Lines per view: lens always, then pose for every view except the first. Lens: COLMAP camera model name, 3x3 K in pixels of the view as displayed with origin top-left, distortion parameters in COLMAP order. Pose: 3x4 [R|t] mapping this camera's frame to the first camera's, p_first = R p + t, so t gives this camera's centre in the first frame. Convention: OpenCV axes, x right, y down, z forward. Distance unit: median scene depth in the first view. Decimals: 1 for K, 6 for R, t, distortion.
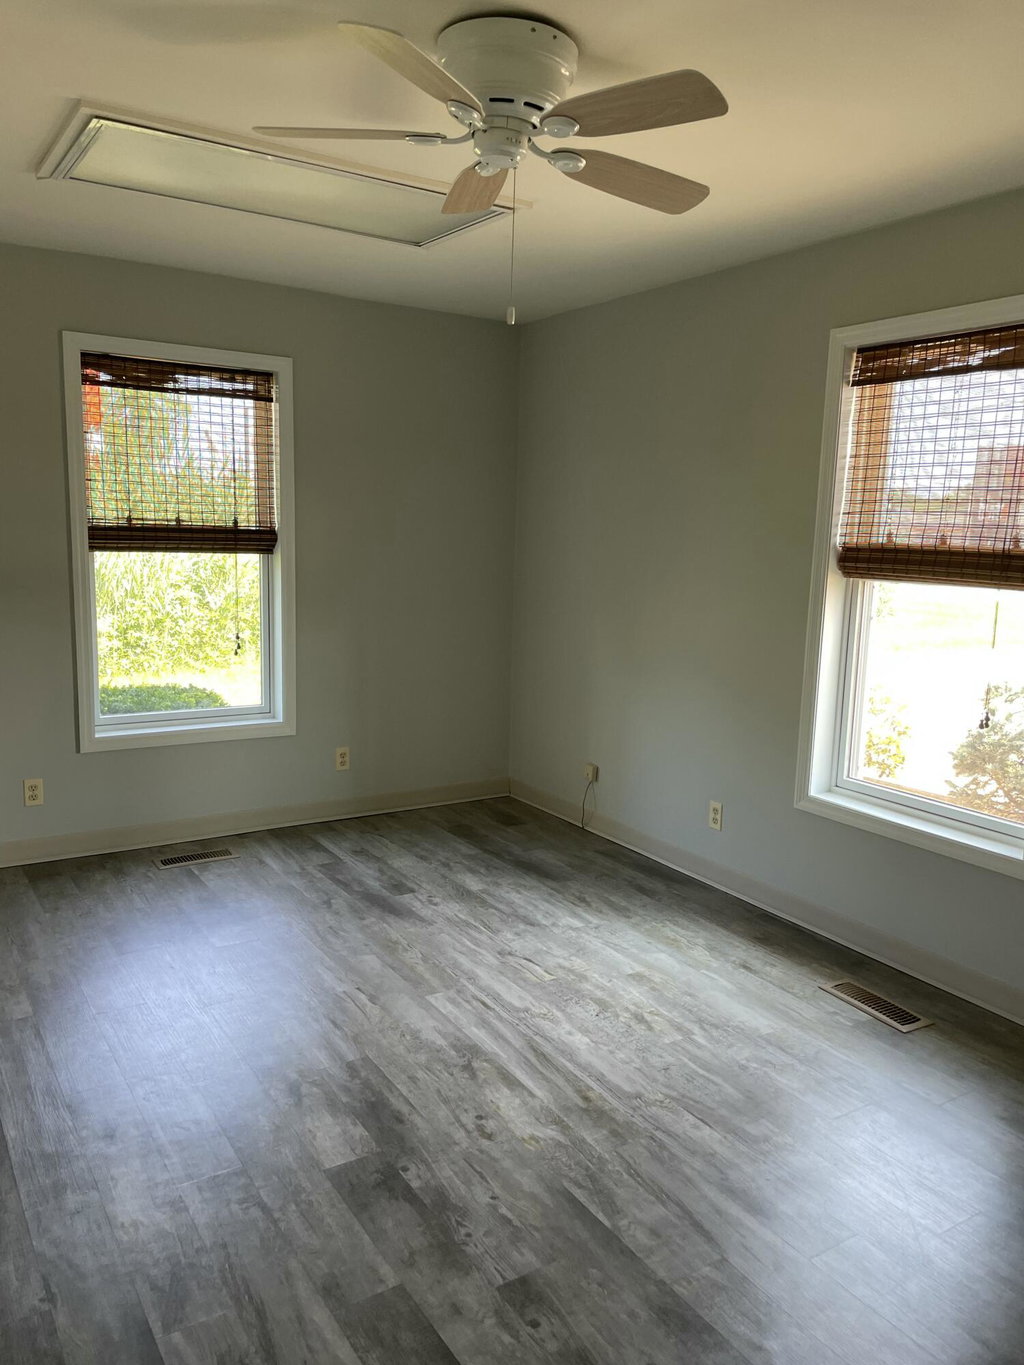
lens RADIAL K [[1030.2, 0, 508.3], [0, 1030.2, 689.0], [0, 0, 1]] dist [0.099656, -0.126952]
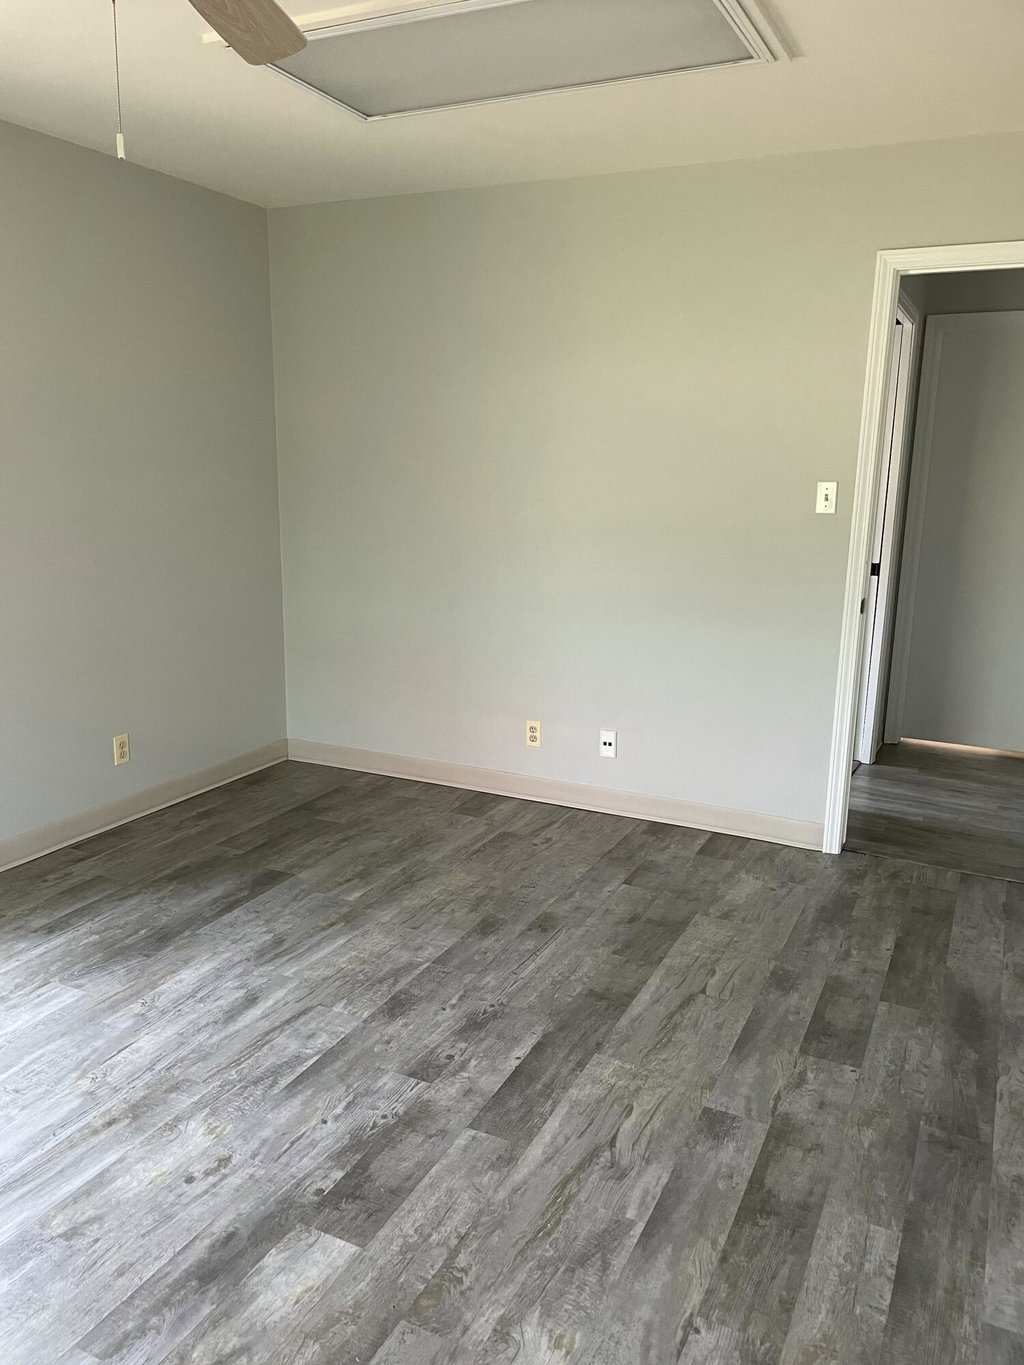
lens RADIAL K [[1030.2, 0, 508.3], [0, 1030.2, 689.0], [0, 0, 1]] dist [0.099656, -0.126952]
pose [[-0.524487, -0.219986, 0.822508, -0.534961], [0.104407, 0.942136, 0.318558, -0.131552], [-0.844993, 0.252955, -0.471170, 0.775763]]
